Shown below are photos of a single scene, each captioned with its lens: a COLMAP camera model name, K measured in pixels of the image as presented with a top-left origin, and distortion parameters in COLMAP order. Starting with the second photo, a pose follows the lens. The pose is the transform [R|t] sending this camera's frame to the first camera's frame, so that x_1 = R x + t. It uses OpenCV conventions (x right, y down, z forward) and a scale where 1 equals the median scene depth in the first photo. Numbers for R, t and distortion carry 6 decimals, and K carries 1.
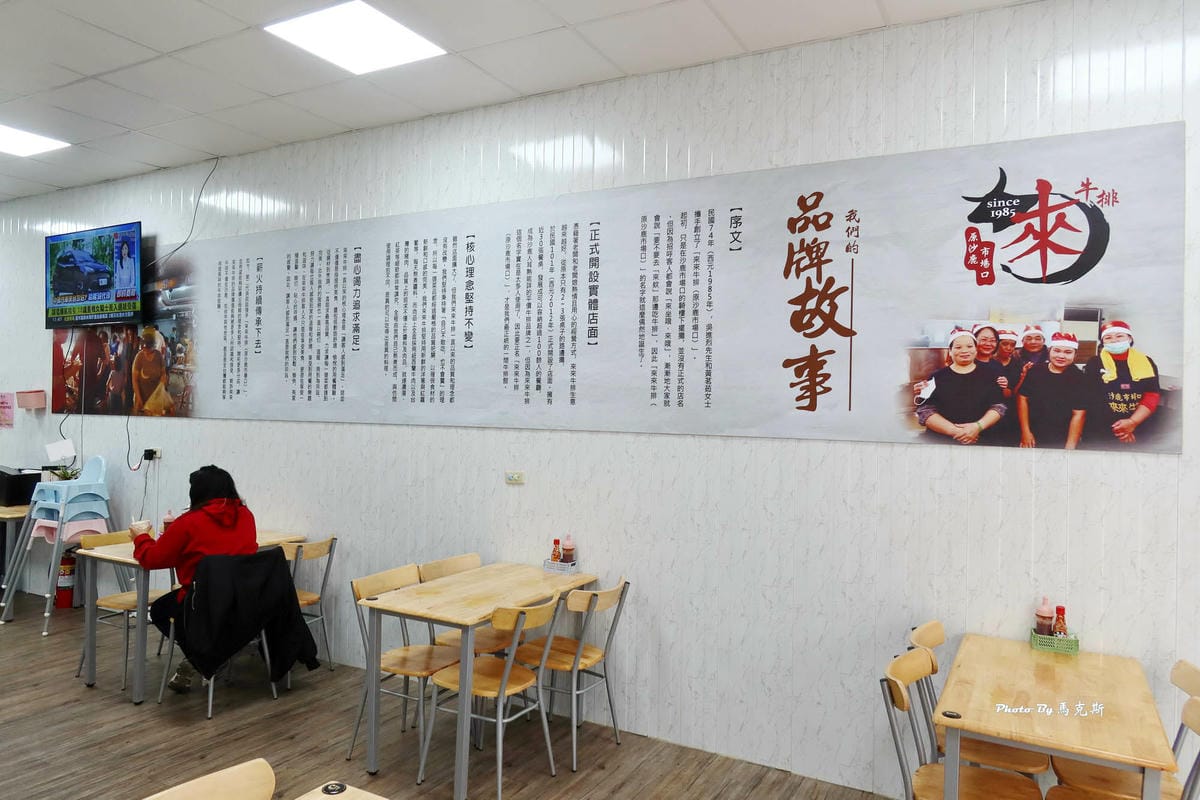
lens RADIAL K [[797.1, 0, 593.1], [0, 797.1, 412.1], [0, 0, 1]] dist [-0.026056, 0.003490]
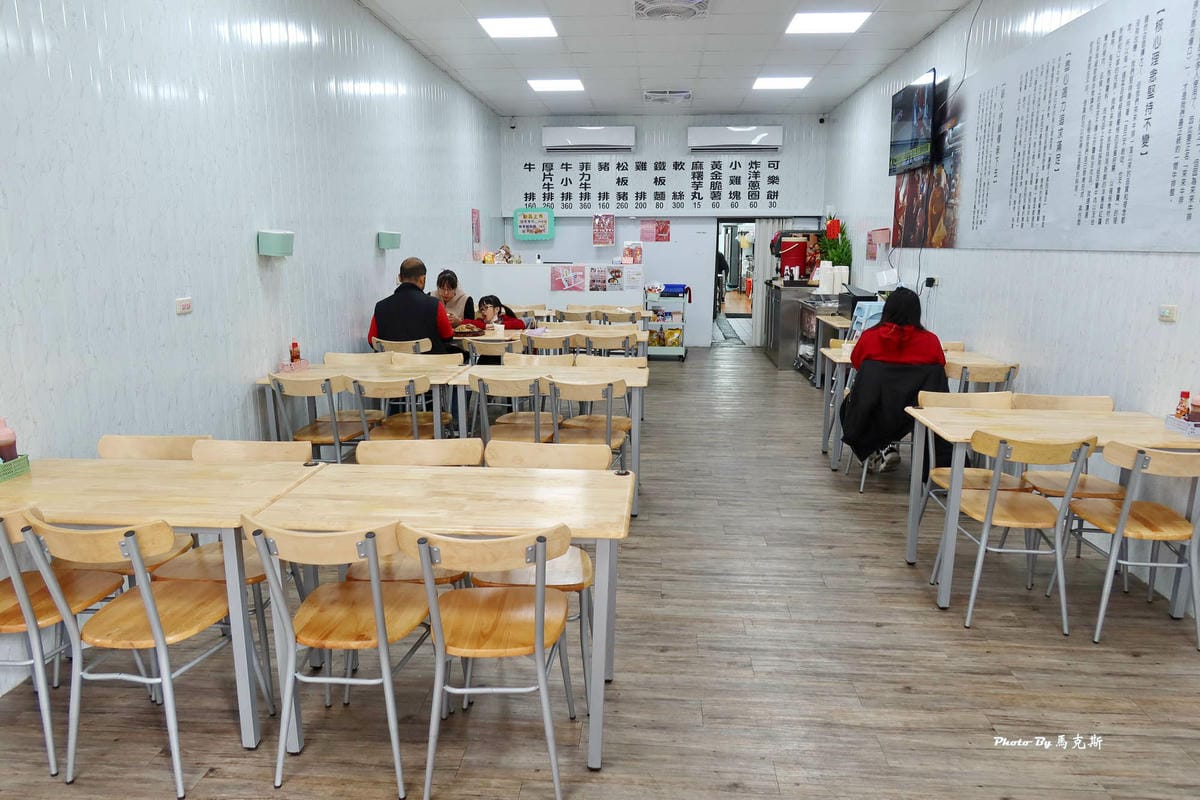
lens RADIAL K [[797.1, 0, 593.1], [0, 797.1, 412.1], [0, 0, 1]] dist [-0.026056, 0.003490]
pose [[0.385357, 0.169029, -0.907154, 0.371007], [0.010483, 0.982215, 0.187468, 0.020998], [0.922708, -0.081752, 0.376732, 0.122841]]
